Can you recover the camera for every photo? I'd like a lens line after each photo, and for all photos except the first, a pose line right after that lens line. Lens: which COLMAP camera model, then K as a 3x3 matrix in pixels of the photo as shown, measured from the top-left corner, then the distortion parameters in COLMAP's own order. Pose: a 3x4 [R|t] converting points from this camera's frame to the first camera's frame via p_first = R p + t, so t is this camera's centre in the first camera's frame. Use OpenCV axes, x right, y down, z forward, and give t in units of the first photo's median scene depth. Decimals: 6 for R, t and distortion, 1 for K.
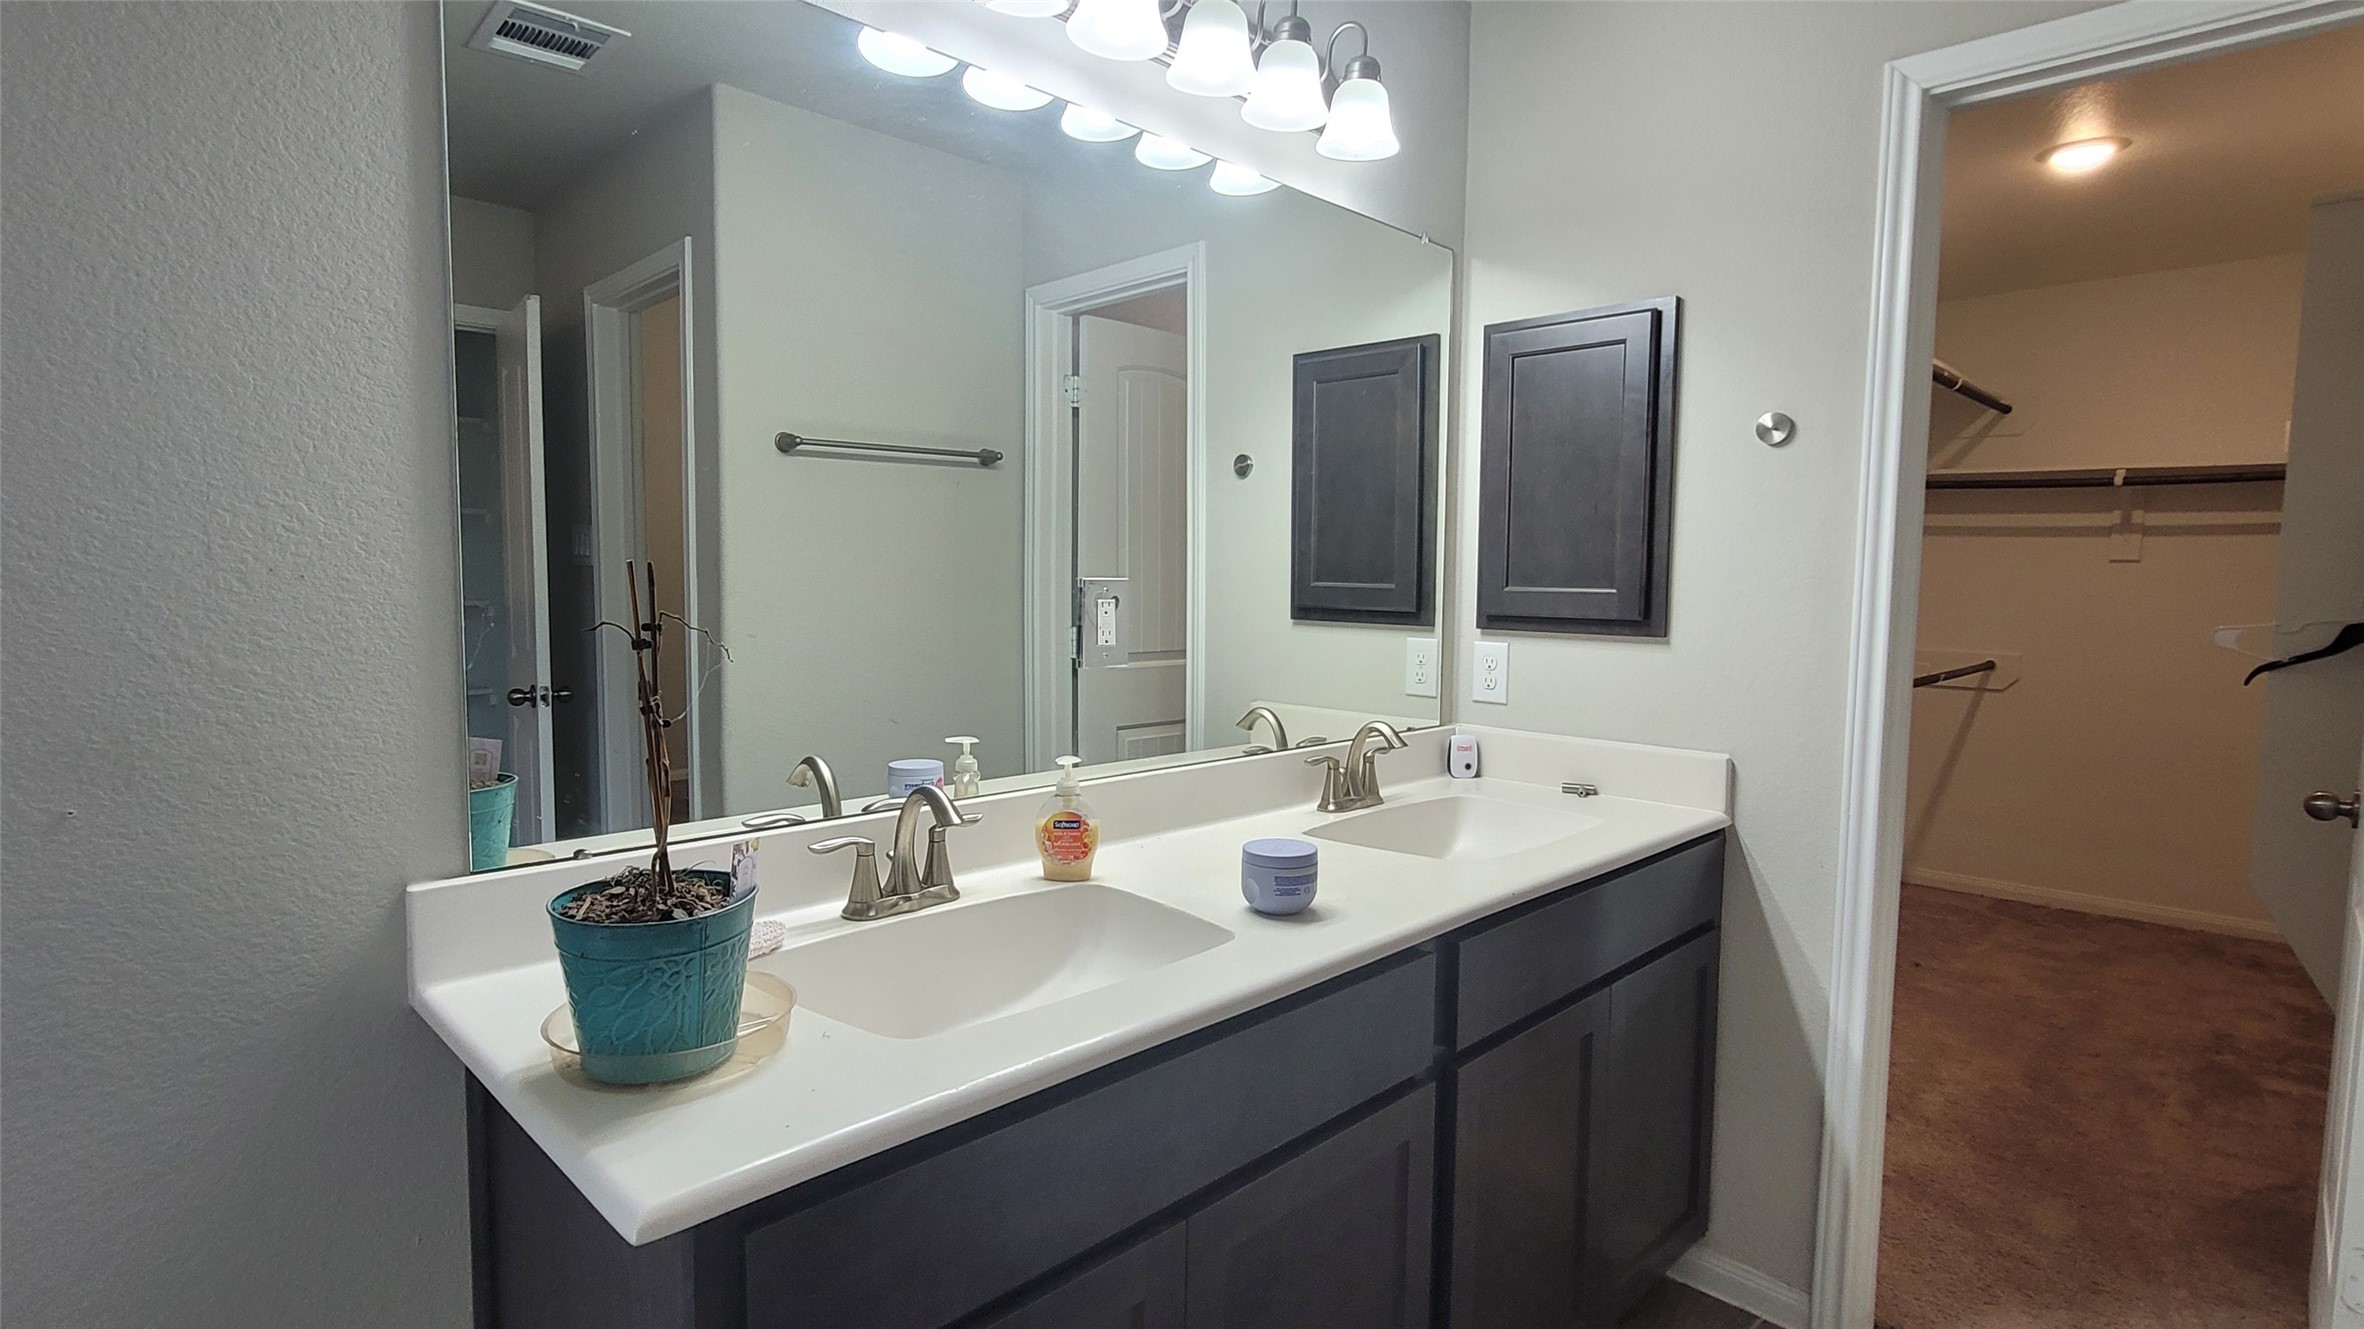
lens RADIAL K [[1171.9, 0, 1183.2], [0, 1171.9, 664.6], [0, 0, 1]] dist [0.001899, -0.001023]
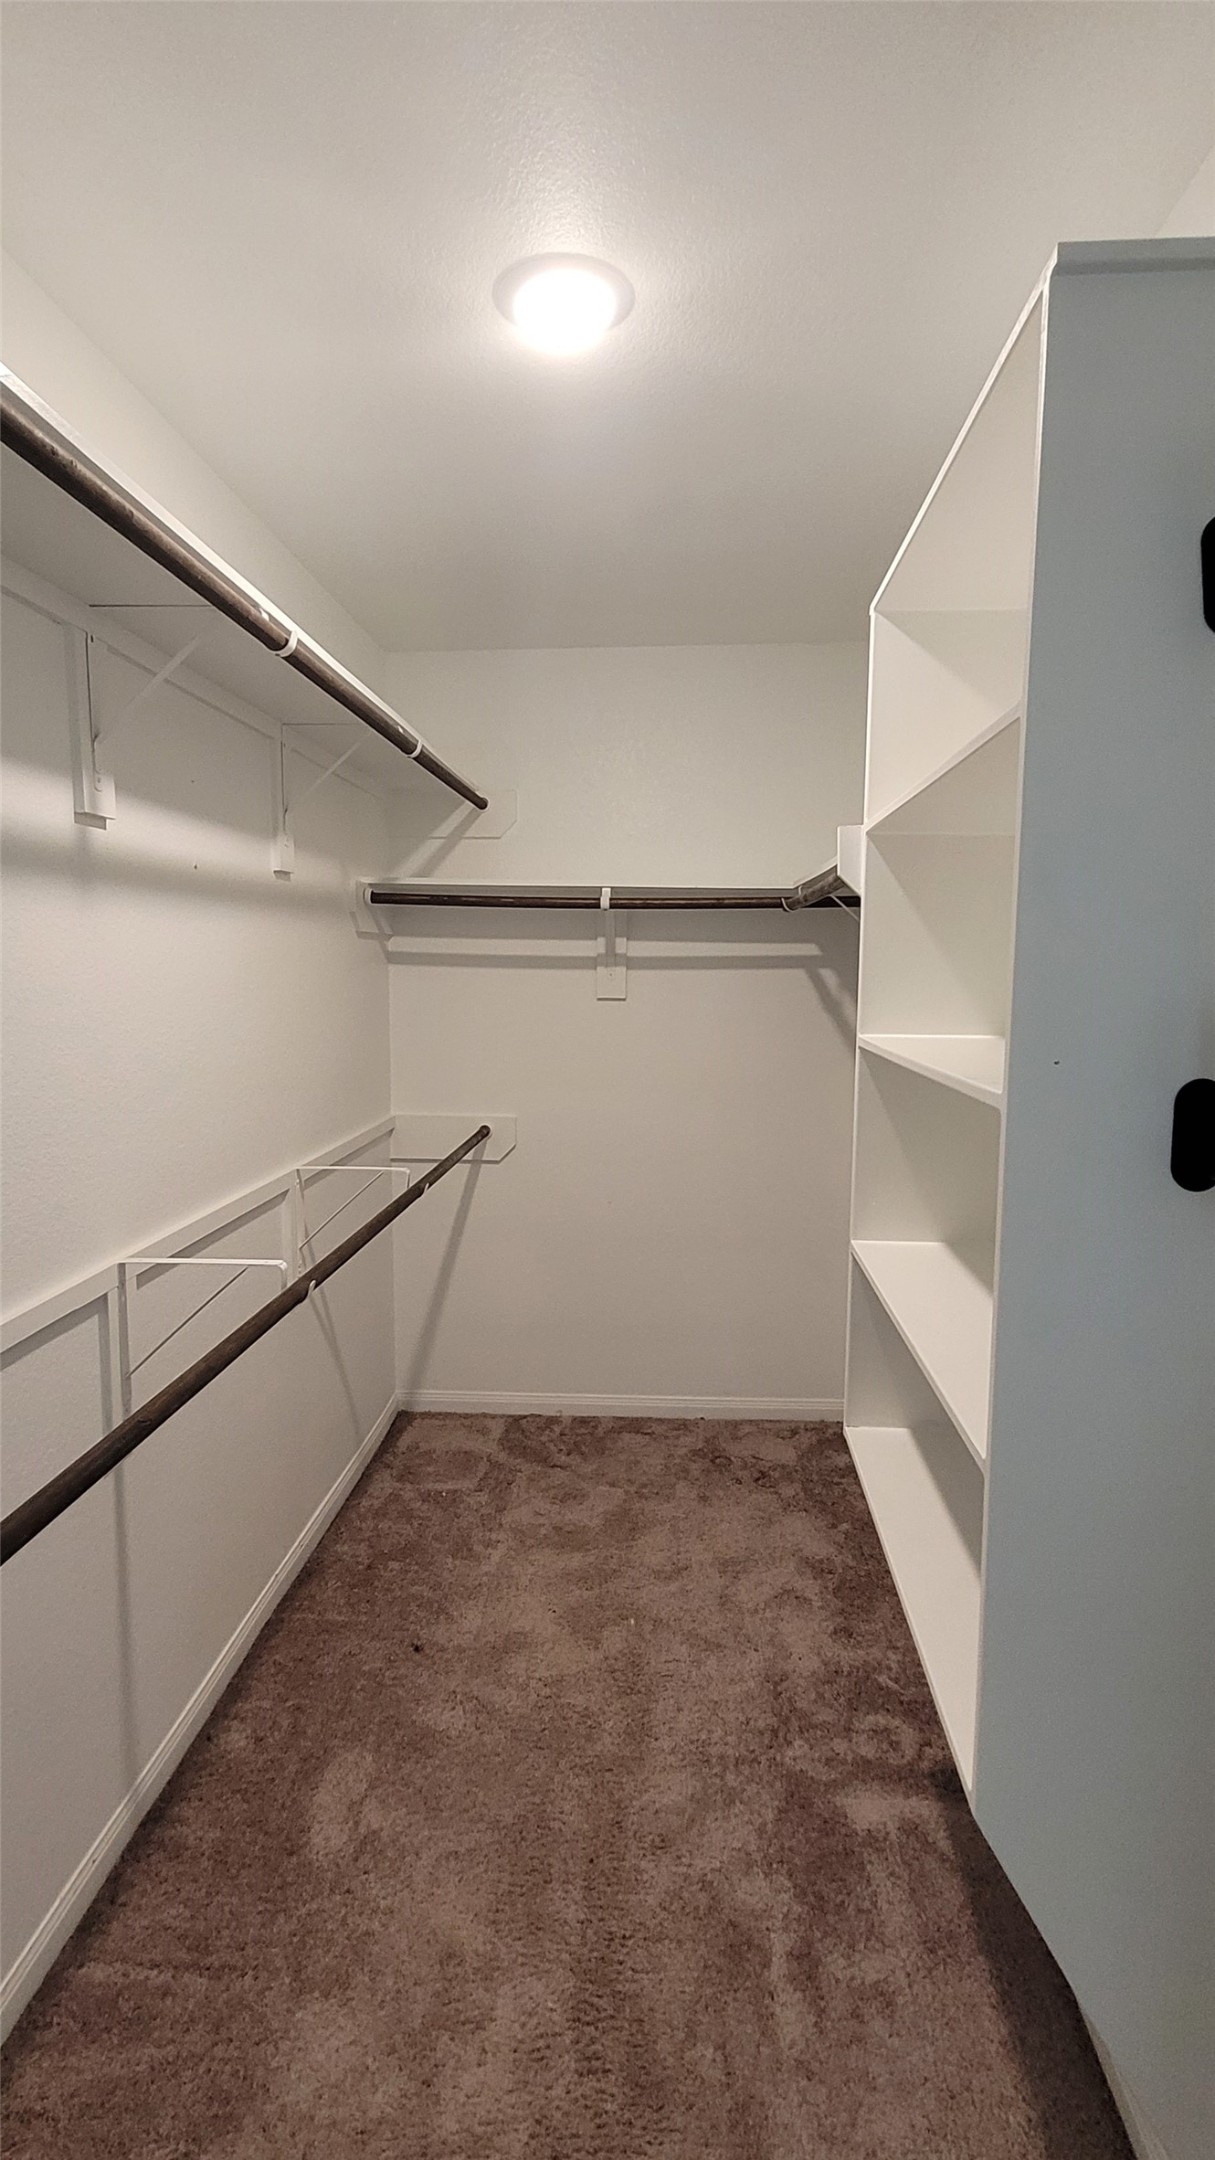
lens RADIAL K [[1070.8, 0, 610.4], [0, 1070.8, 1080.3], [0, 0, 1]] dist [0.001899, -0.001023]
pose [[0.755314, -0.077236, 0.650796, 0.315763], [0.056597, 0.997009, 0.052639, -0.073288], [-0.652915, -0.002926, 0.757425, 0.441600]]
